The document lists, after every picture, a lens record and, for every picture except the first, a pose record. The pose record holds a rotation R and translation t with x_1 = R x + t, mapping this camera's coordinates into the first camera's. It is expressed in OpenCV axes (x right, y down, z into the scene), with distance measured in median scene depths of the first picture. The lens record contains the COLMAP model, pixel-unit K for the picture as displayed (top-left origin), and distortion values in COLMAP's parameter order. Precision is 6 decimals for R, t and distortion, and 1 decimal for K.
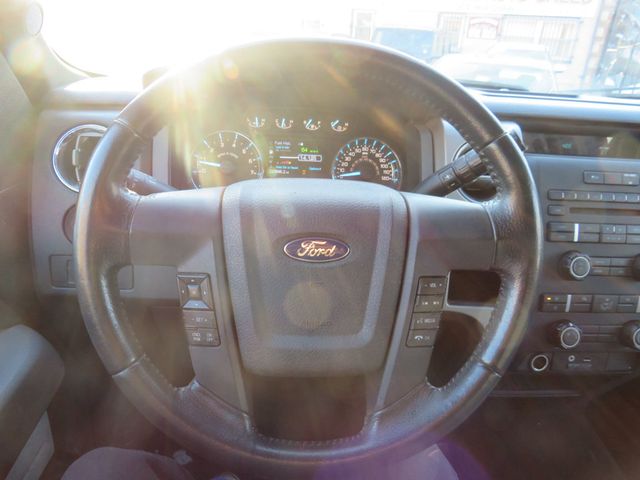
lens RADIAL K [[456.6, 0, 309.7], [0, 456.6, 249.5], [0, 0, 1]] dist [-0.035125, 0.002392]
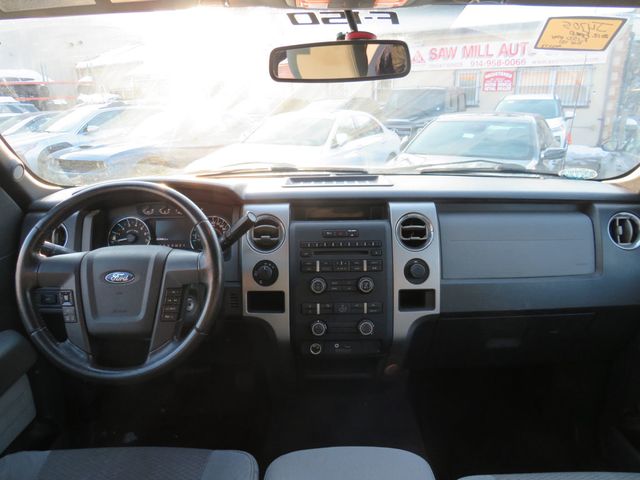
lens RADIAL K [[456.6, 0, 309.7], [0, 456.6, 249.5], [0, 0, 1]] dist [-0.035125, 0.002392]
pose [[0.994682, -0.049068, -0.090552, 0.711862], [0.037807, 0.991794, -0.122129, 0.106217], [0.095802, 0.118056, 0.988375, -0.690065]]
